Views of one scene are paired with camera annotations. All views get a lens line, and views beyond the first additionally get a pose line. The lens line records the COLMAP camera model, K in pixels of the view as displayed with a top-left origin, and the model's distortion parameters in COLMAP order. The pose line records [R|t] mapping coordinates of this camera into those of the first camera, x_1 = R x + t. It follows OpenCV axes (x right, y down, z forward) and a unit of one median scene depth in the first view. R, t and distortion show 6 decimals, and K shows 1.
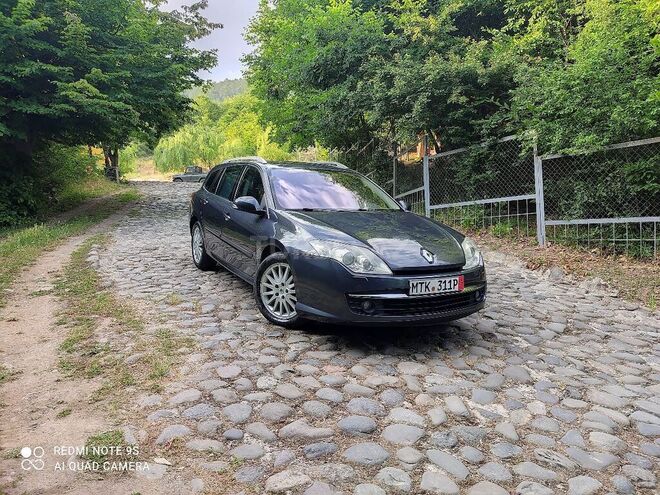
lens RADIAL K [[496.7, 0, 333.2], [0, 496.7, 249.0], [0, 0, 1]] dist [0.071500, -0.110023]
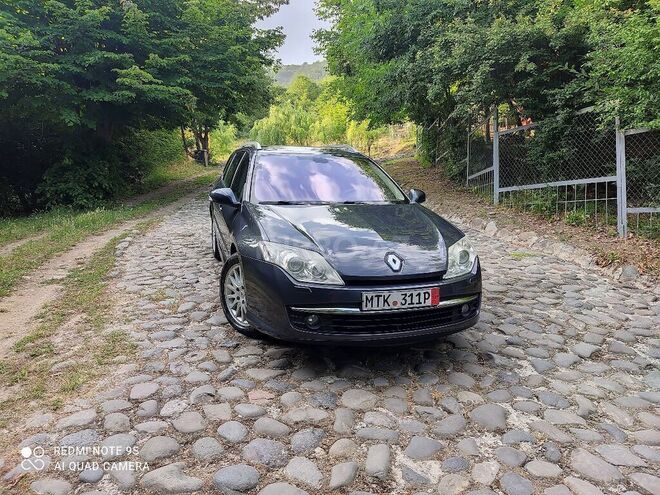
lens RADIAL K [[500.7, 0, 330.0], [0, 500.7, 247.5], [0, 0, 1]] dist [0.069905, -0.131898]
pose [[0.980155, 0.019797, -0.197241, 0.101266], [-0.012038, 0.999109, 0.040460, -0.017490], [0.197866, -0.037283, 0.979520, 0.066503]]
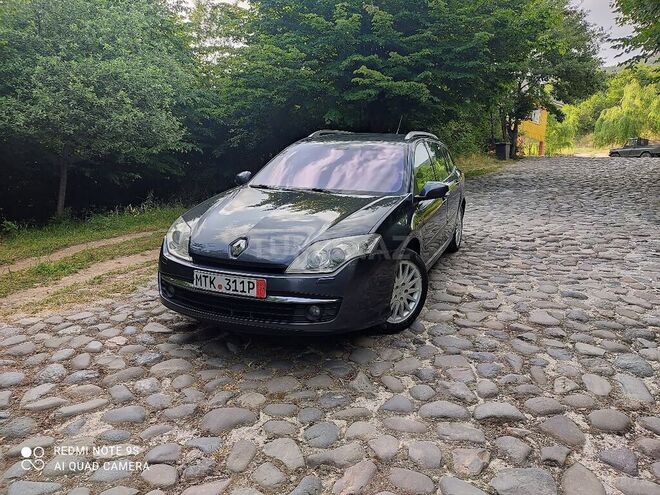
lens RADIAL K [[496.7, 0, 333.2], [0, 496.7, 249.0], [0, 0, 1]] dist [0.071500, -0.110023]
pose [[0.619706, 0.134111, -0.773291, 0.373317], [-0.097269, 0.990820, 0.093886, -0.030621], [0.778783, 0.017036, 0.627061, 0.246286]]
